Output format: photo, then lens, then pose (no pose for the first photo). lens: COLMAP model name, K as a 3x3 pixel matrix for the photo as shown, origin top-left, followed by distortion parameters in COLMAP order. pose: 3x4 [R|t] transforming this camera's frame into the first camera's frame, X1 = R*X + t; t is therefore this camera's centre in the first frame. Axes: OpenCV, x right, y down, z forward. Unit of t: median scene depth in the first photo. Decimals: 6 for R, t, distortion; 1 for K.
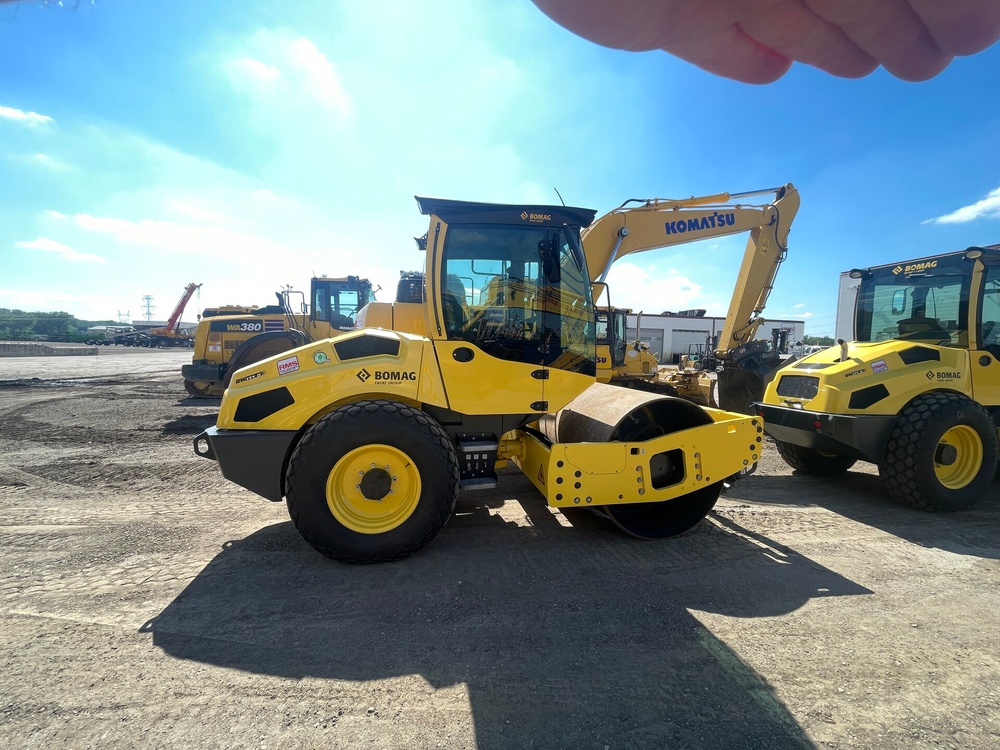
lens RADIAL K [[402.1, 0, 500.8], [0, 402.1, 378.0], [0, 0, 1]] dist [0.000925, 0.000129]
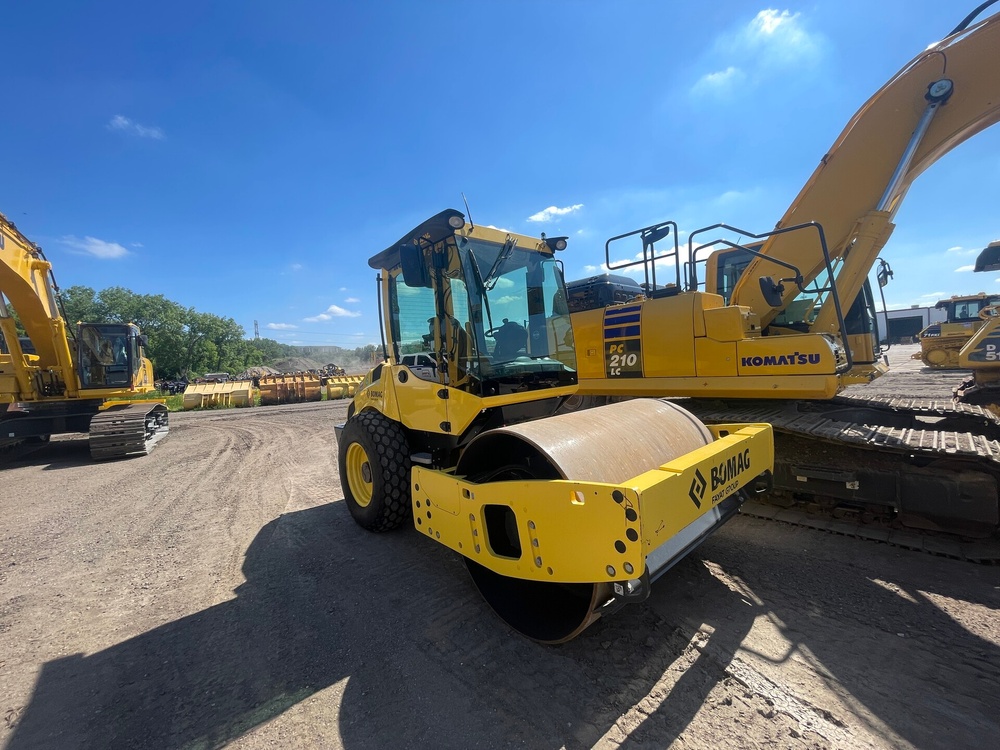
lens RADIAL K [[410.9, 0, 502.1], [0, 410.9, 375.1], [0, 0, 1]] dist [0.007966, 0.000380]
pose [[0.482329, -0.020448, -0.875752, 1.092040], [0.009664, 0.999791, -0.018022, -0.036765], [0.875937, 0.000229, 0.482425, 0.674104]]
